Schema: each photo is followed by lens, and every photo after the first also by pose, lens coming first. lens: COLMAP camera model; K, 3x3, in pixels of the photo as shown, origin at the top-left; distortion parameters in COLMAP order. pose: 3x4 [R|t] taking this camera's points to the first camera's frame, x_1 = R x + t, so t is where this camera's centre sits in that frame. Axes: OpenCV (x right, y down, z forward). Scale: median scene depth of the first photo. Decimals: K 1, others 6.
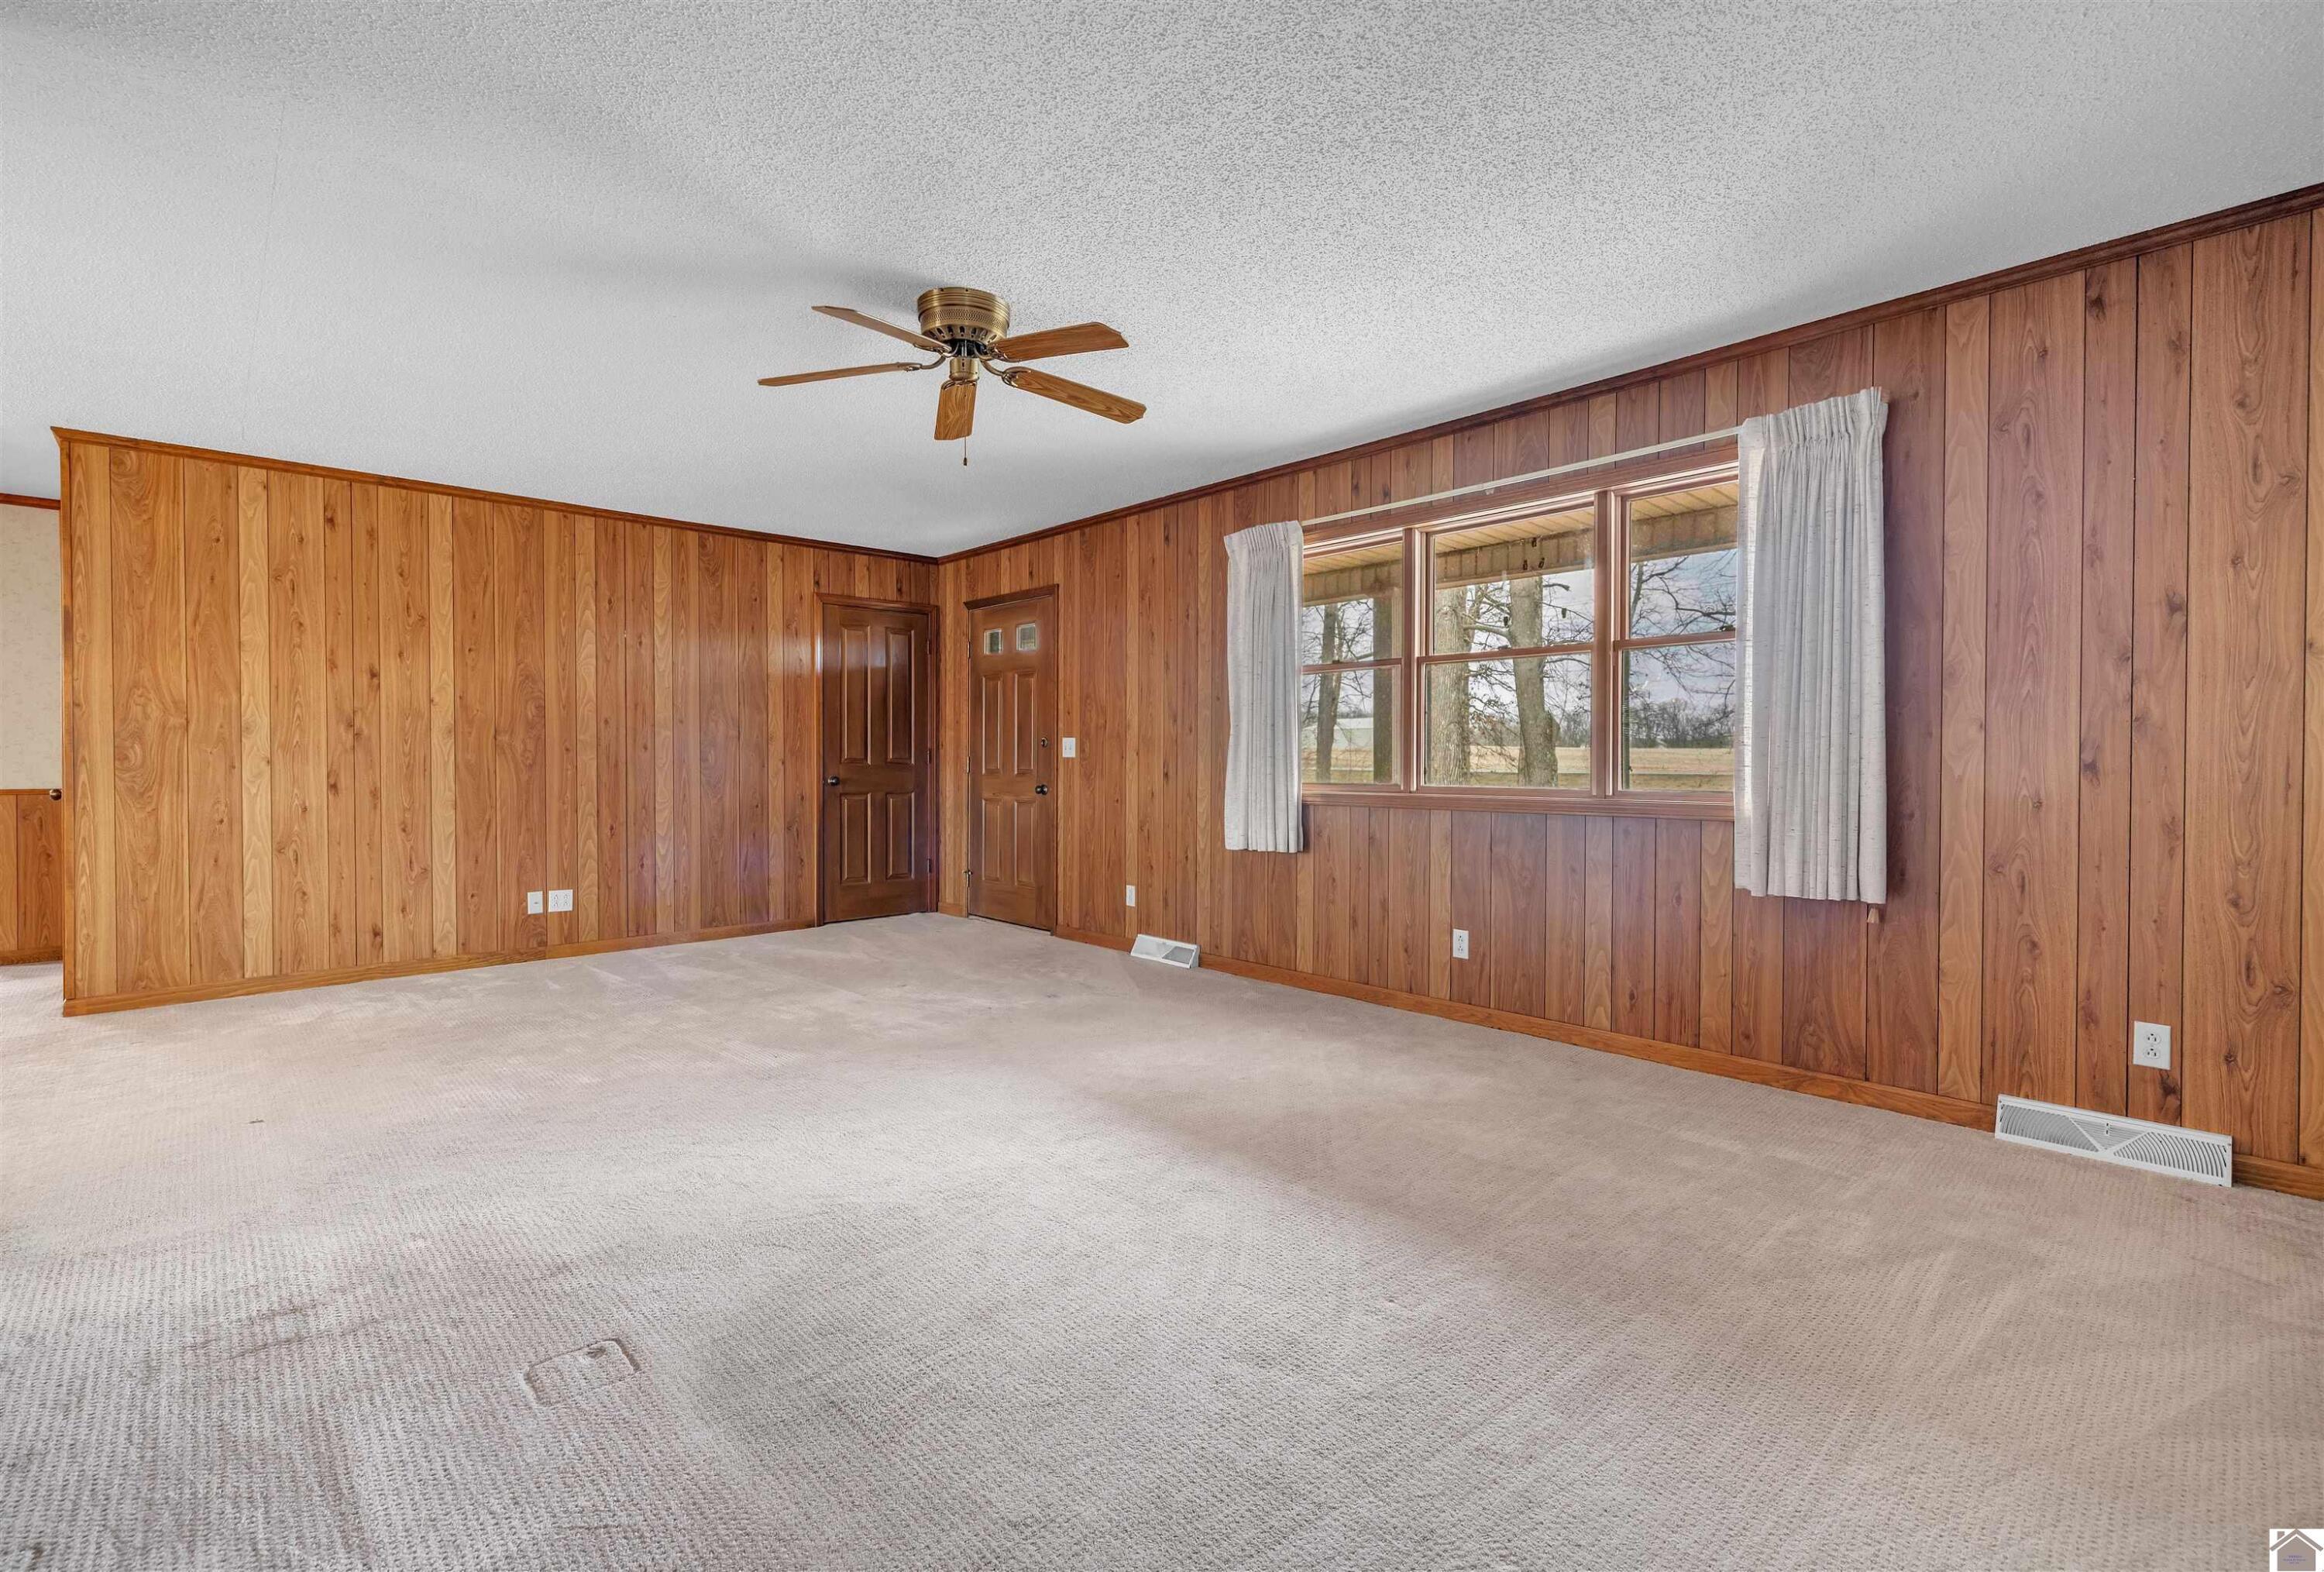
lens RADIAL K [[996.8, 0, 1154.5], [0, 996.8, 771.6], [0, 0, 1]] dist [0.003386, 0.000290]
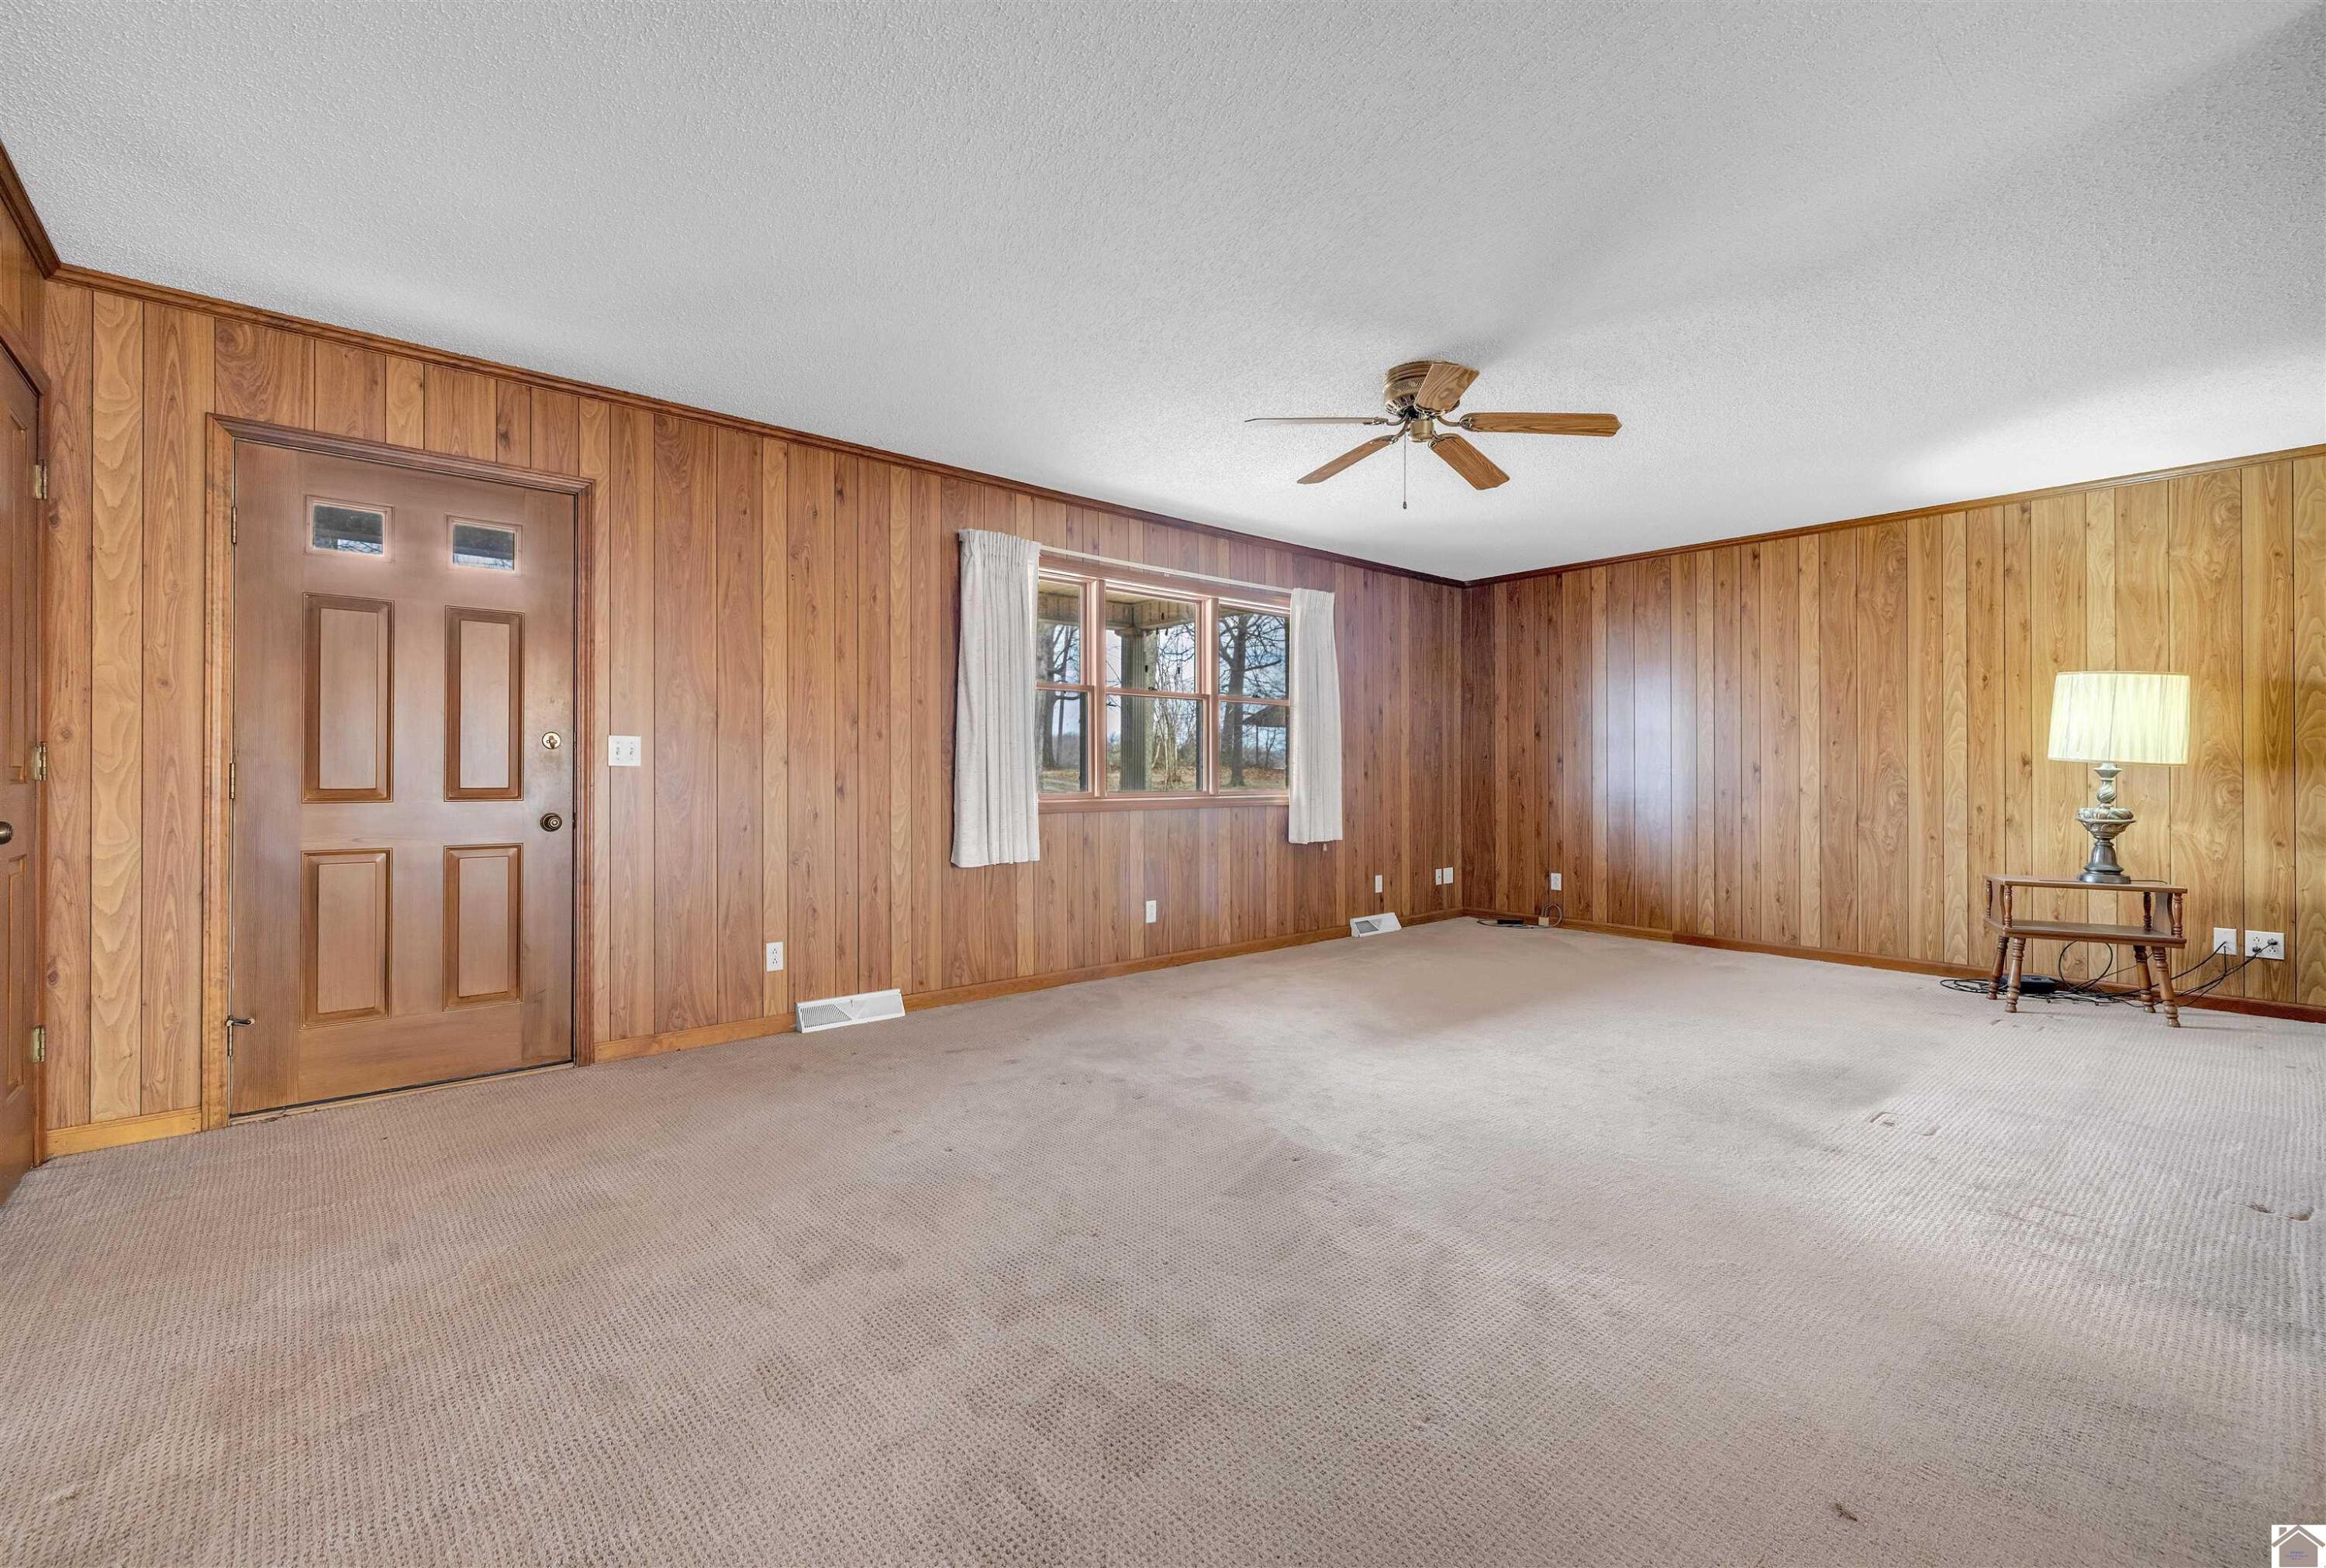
lens RADIAL K [[997.5, 0, 1155.5], [0, 997.5, 769.6], [0, 0, 1]] dist [0.003386, 0.000290]
pose [[0.059054, 0.003448, 0.998249, -0.865950], [0.014311, 0.999888, -0.004300, -0.006866], [-0.998152, 0.014539, 0.058998, 0.791249]]
